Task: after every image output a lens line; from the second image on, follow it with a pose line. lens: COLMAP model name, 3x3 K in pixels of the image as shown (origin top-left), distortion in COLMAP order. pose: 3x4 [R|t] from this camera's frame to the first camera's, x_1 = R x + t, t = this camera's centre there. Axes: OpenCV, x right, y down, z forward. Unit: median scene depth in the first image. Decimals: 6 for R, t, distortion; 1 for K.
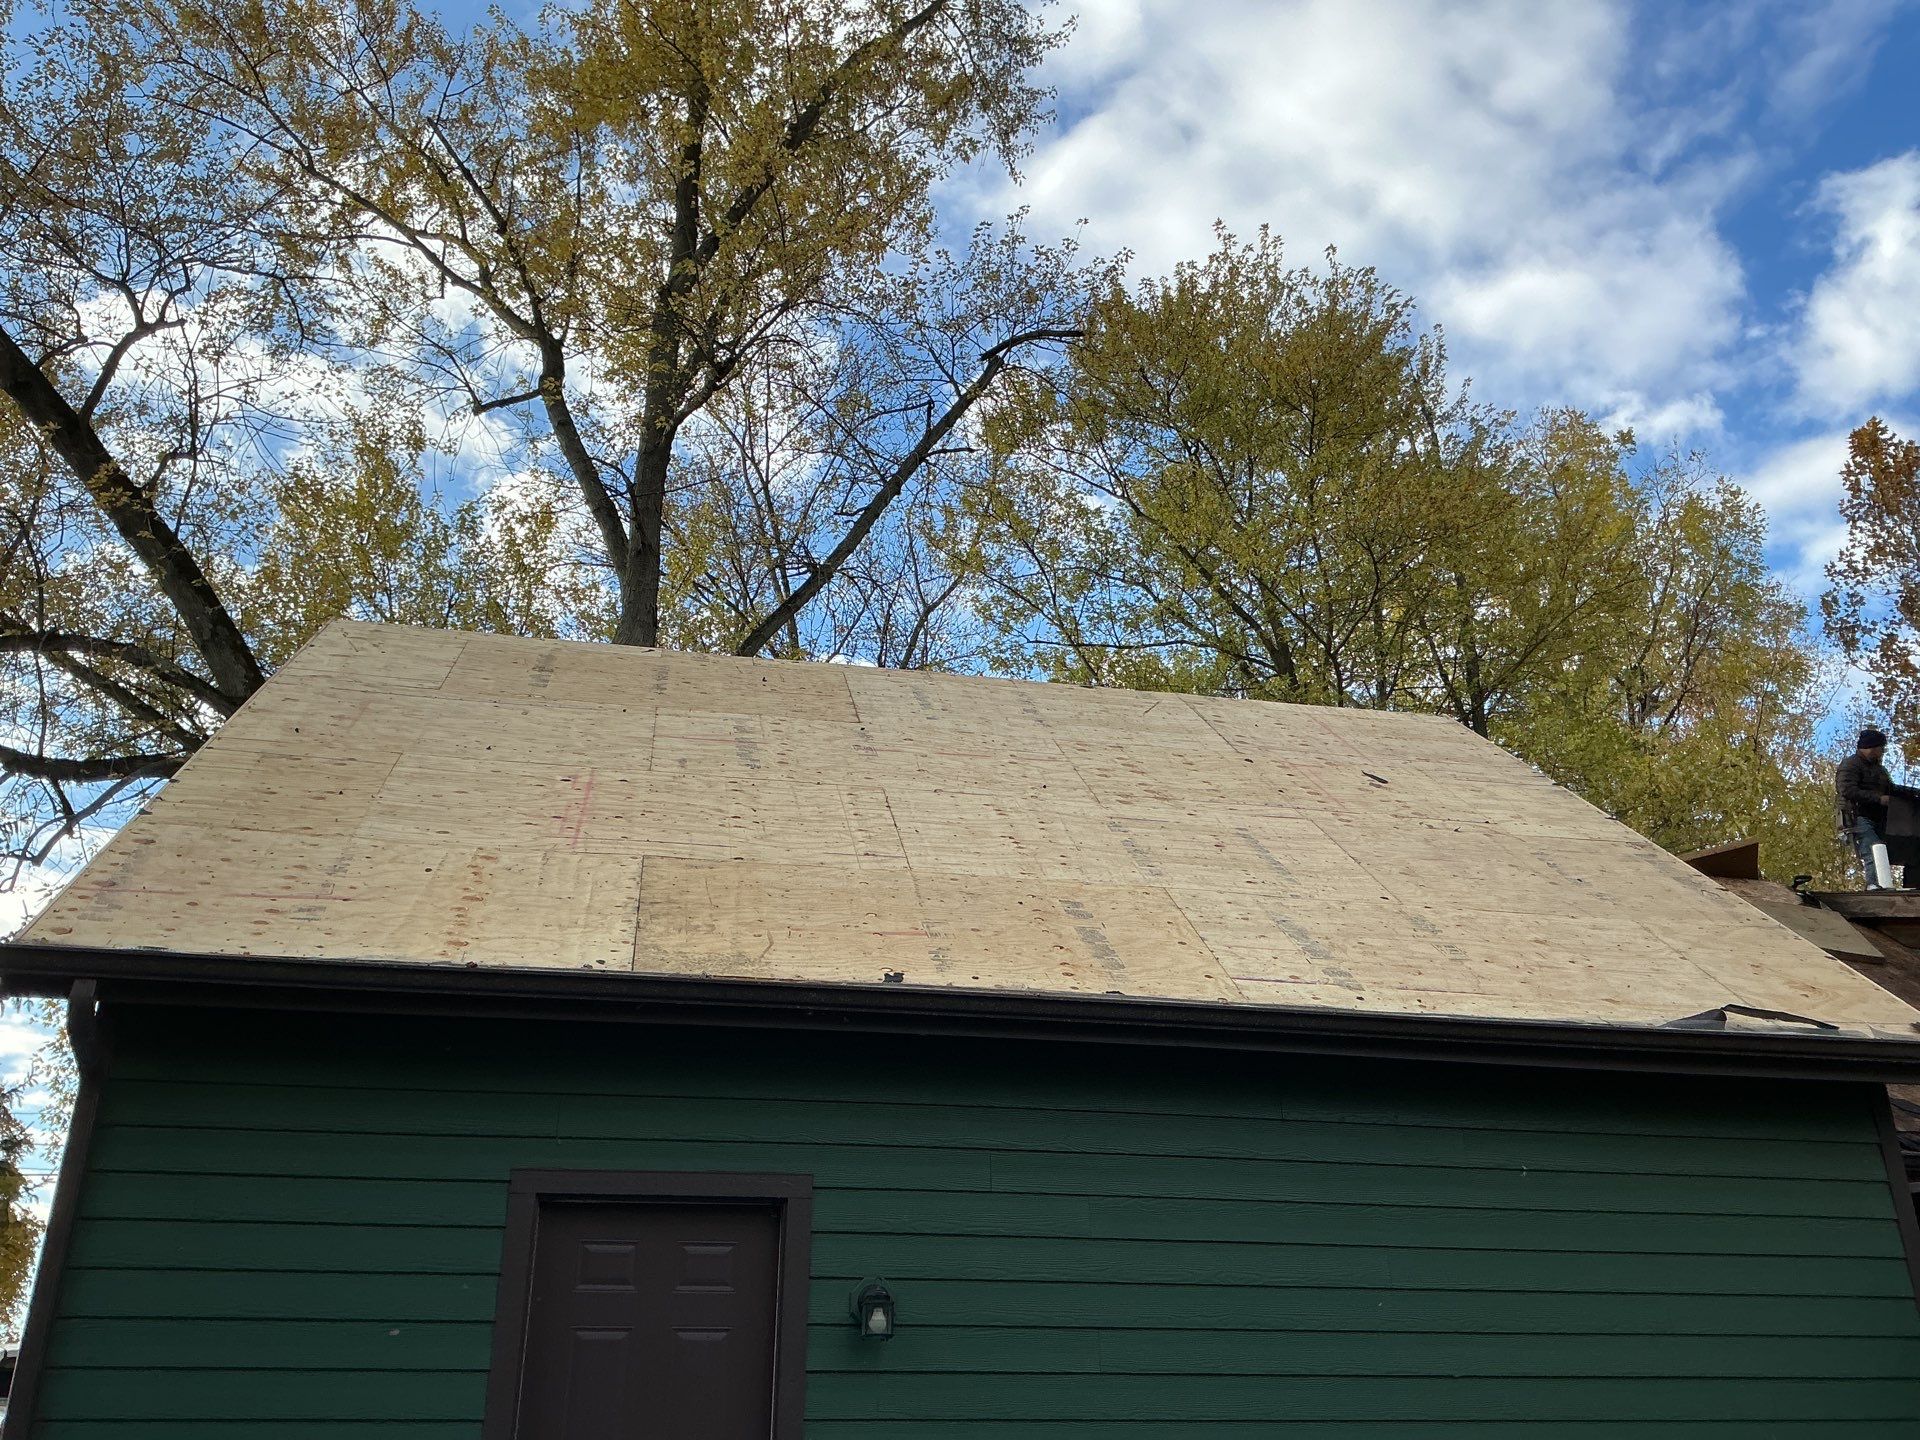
lens RADIAL K [[1589.5, 0, 960.0], [0, 1589.5, 720.0], [0, 0, 1]] dist [0.110154, -0.201076]
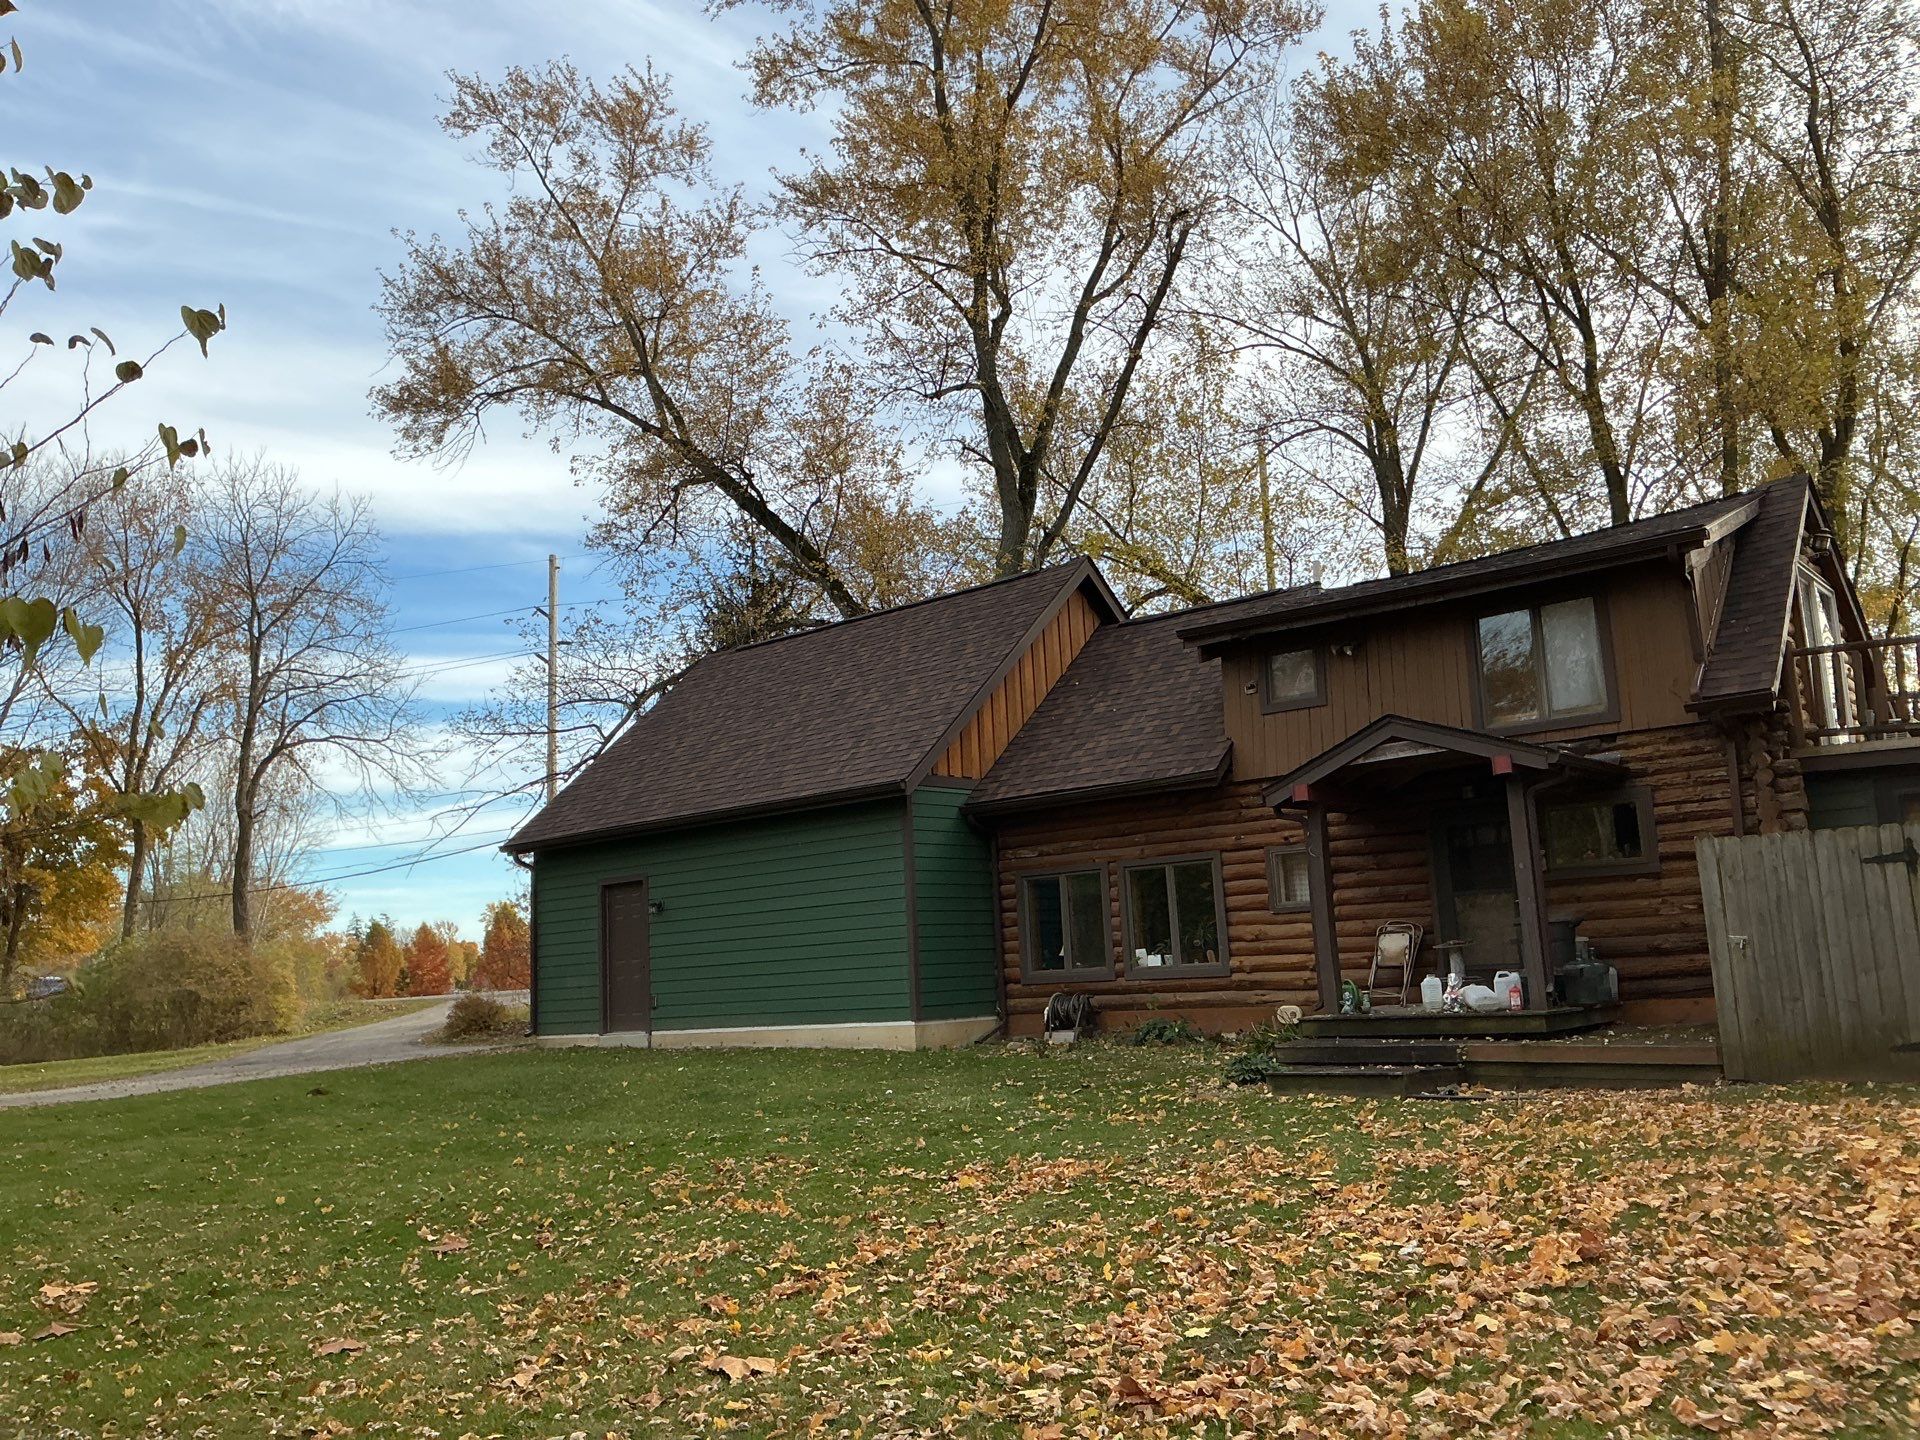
lens RADIAL K [[1589.5, 0, 960.0], [0, 1589.5, 720.0], [0, 0, 1]] dist [0.110154, -0.201076]
pose [[0.612939, -0.157735, -0.774226, 3.264026], [0.371664, 0.922257, 0.106344, -0.165509], [0.697261, -0.352934, 0.623911, -0.667043]]
